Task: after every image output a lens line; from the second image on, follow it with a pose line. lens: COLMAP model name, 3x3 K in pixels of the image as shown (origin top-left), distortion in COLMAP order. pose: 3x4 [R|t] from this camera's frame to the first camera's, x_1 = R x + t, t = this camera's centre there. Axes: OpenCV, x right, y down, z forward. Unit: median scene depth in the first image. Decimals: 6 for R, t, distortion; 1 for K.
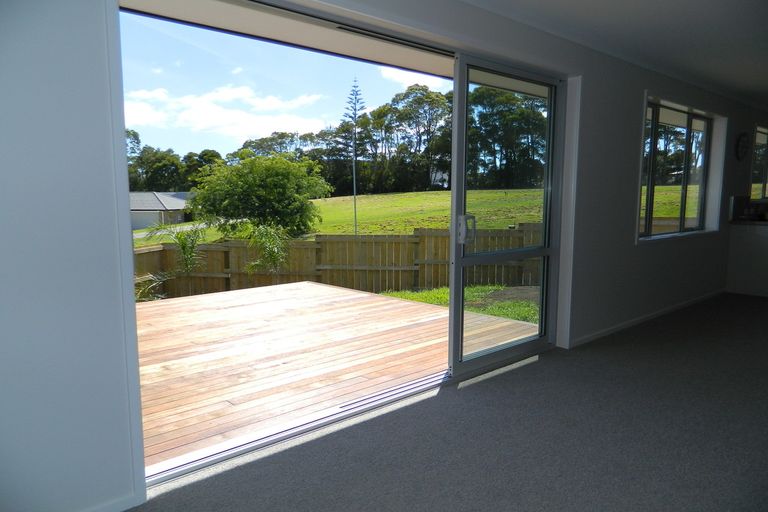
lens RADIAL K [[565.6, 0, 384.0], [0, 565.6, 256.0], [0, 0, 1]] dist [-0.002296, -0.002396]
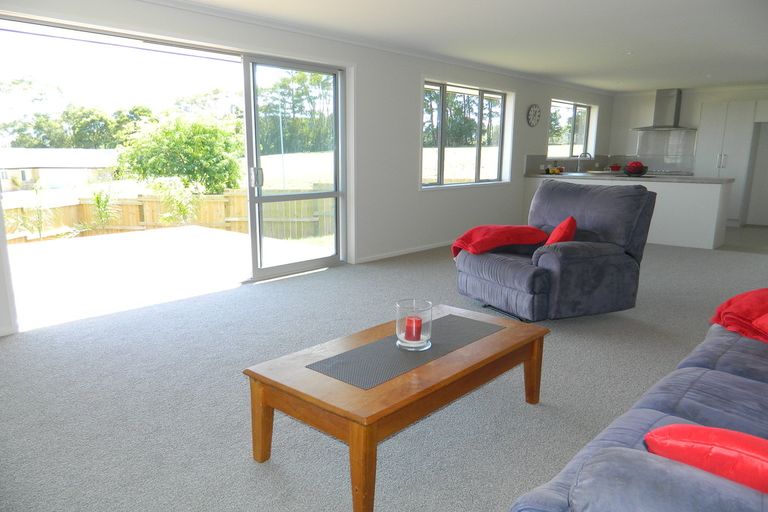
lens RADIAL K [[563.6, 0, 382.1], [0, 563.6, 269.2], [0, 0, 1]] dist [0.007311, -0.004573]
pose [[0.995921, -0.015867, 0.088827, 0.032986], [0.007294, 0.995353, 0.096021, 0.005134], [-0.089938, -0.094982, 0.991408, -0.049102]]
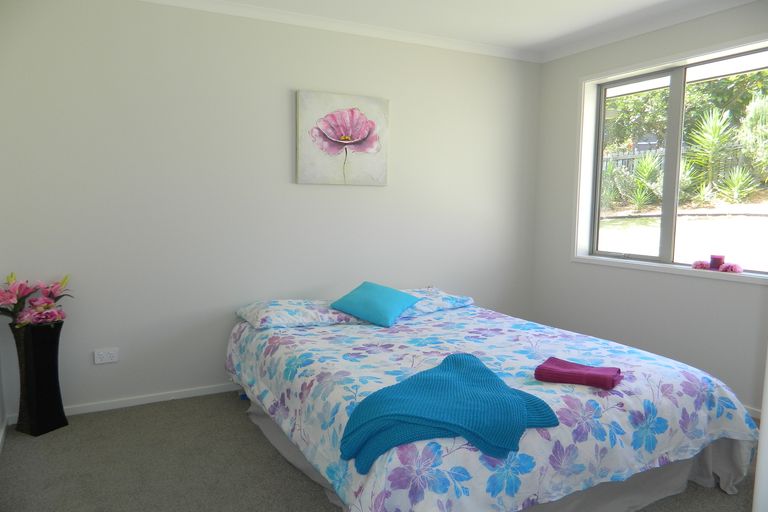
lens RADIAL K [[563.6, 0, 382.1], [0, 563.6, 269.2], [0, 0, 1]] dist [0.007311, -0.004573]
pose [[-0.238697, 0.113960, -0.964384, 0.189254], [-0.119033, 0.982168, 0.145524, -0.013622], [0.963771, 0.149530, -0.220875, 0.128688]]
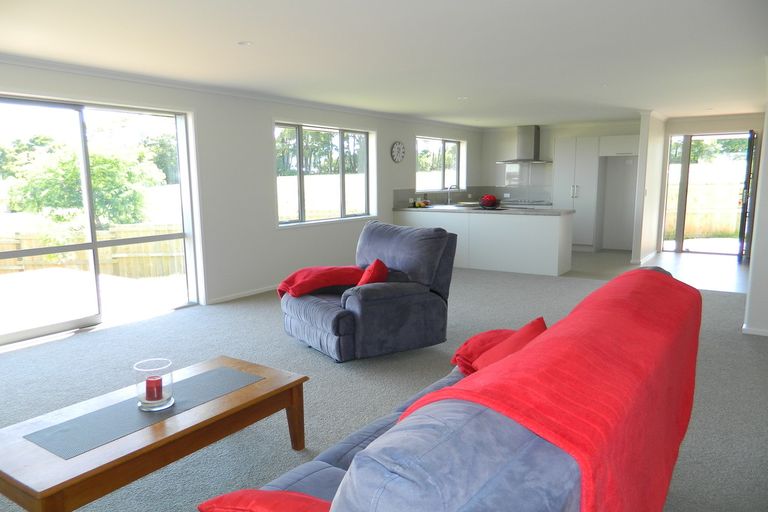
lens RADIAL K [[563.6, 0, 382.1], [0, 563.6, 269.2], [0, 0, 1]] dist [0.007311, -0.004573]
pose [[0.975288, -0.045503, 0.216200, 0.055926], [0.034211, 0.997862, 0.055688, 0.001310], [-0.218272, -0.046916, 0.974760, -0.055772]]
